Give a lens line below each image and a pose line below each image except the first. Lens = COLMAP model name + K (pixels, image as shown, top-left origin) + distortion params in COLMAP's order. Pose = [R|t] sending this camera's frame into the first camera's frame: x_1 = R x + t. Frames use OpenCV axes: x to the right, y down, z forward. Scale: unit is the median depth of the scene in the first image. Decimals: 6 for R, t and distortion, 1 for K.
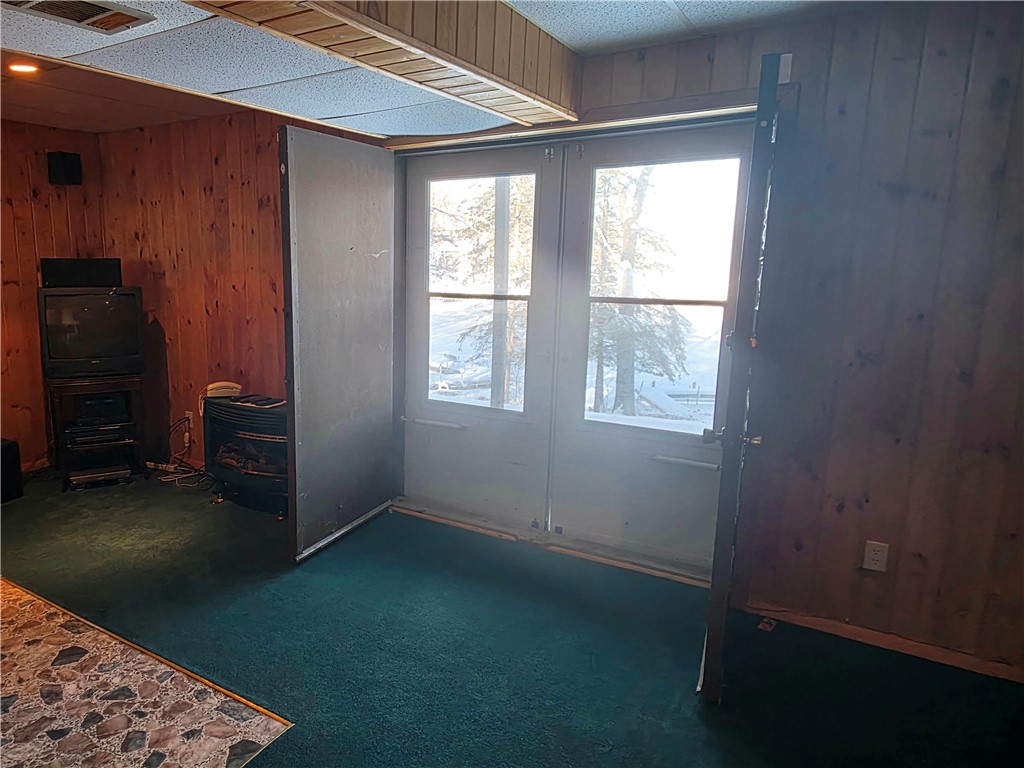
lens RADIAL K [[692.2, 0, 361.5], [0, 692.2, 382.5], [0, 0, 1]] dist [0.001039, -0.002954]
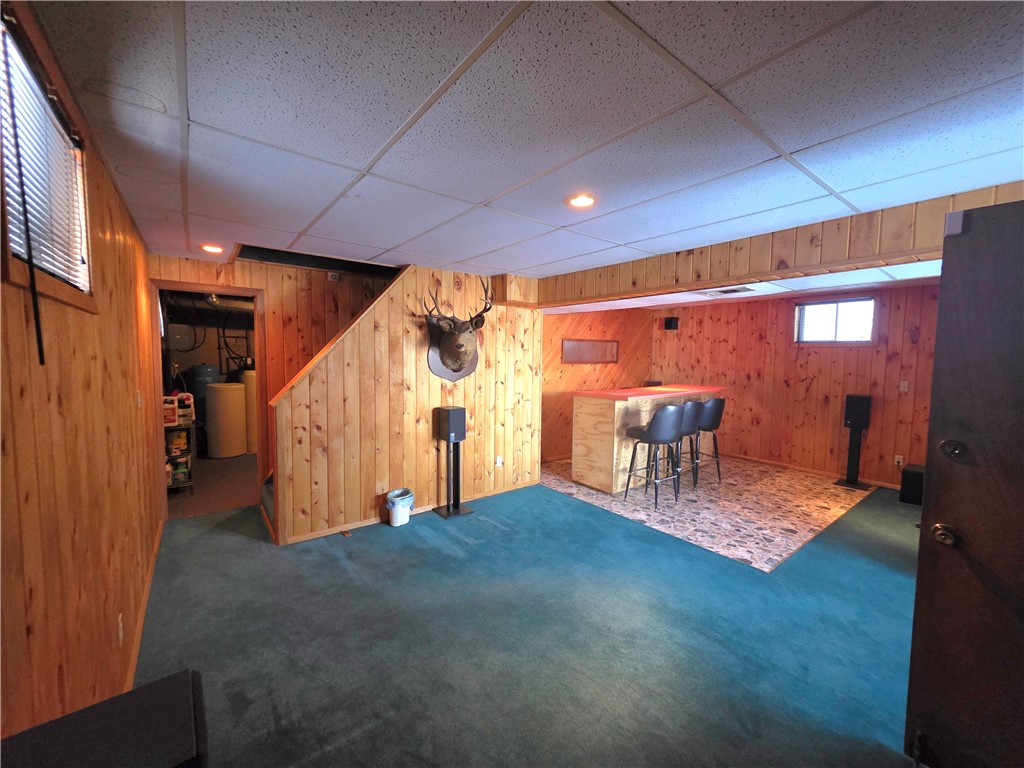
lens RADIAL K [[406.6, 0, 511.2], [0, 406.6, 384.4], [0, 0, 1]] dist [0.004072, -0.000759]
pose [[-0.295555, 0.067802, -0.952917, 0.722422], [-0.183044, 0.974978, 0.126144, -0.058292], [0.937626, 0.211708, -0.275749, 0.246406]]
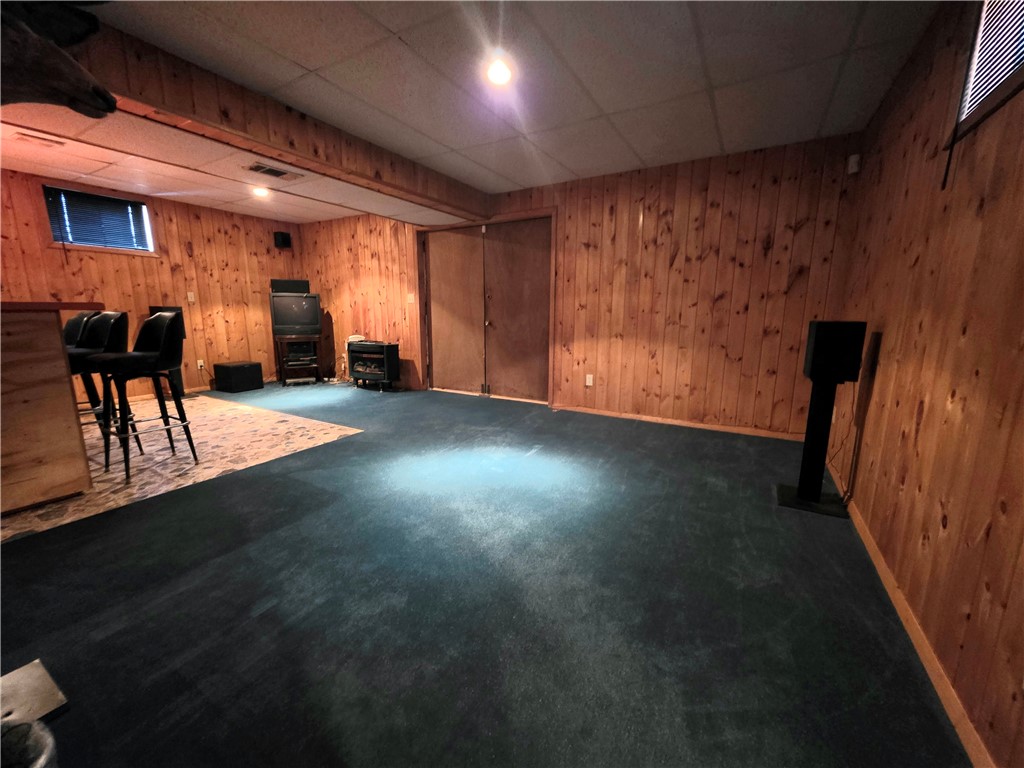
lens RADIAL K [[406.6, 0, 511.2], [0, 406.6, 384.4], [0, 0, 1]] dist [0.004072, -0.000759]
pose [[0.996219, -0.011611, 0.086103, 0.188166], [0.011567, 0.999933, 0.001009, 0.166858], [-0.086109, -0.000009, 0.996286, -0.365756]]
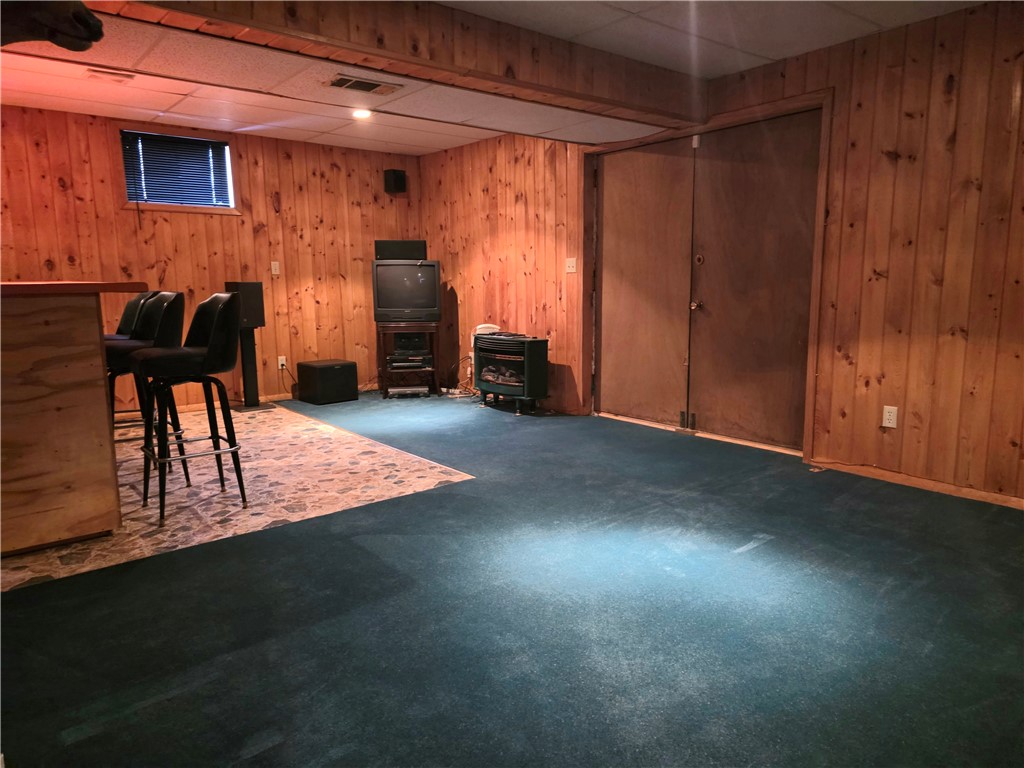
lens RADIAL K [[680.5, 0, 524.4], [0, 680.5, 382.2], [0, 0, 1]] dist [0.070534, -0.065074]
pose [[0.965970, 0.030571, -0.256840, 0.244510], [-0.037876, 0.999005, -0.023541, 0.153806], [0.255865, 0.032468, 0.966167, -0.346591]]
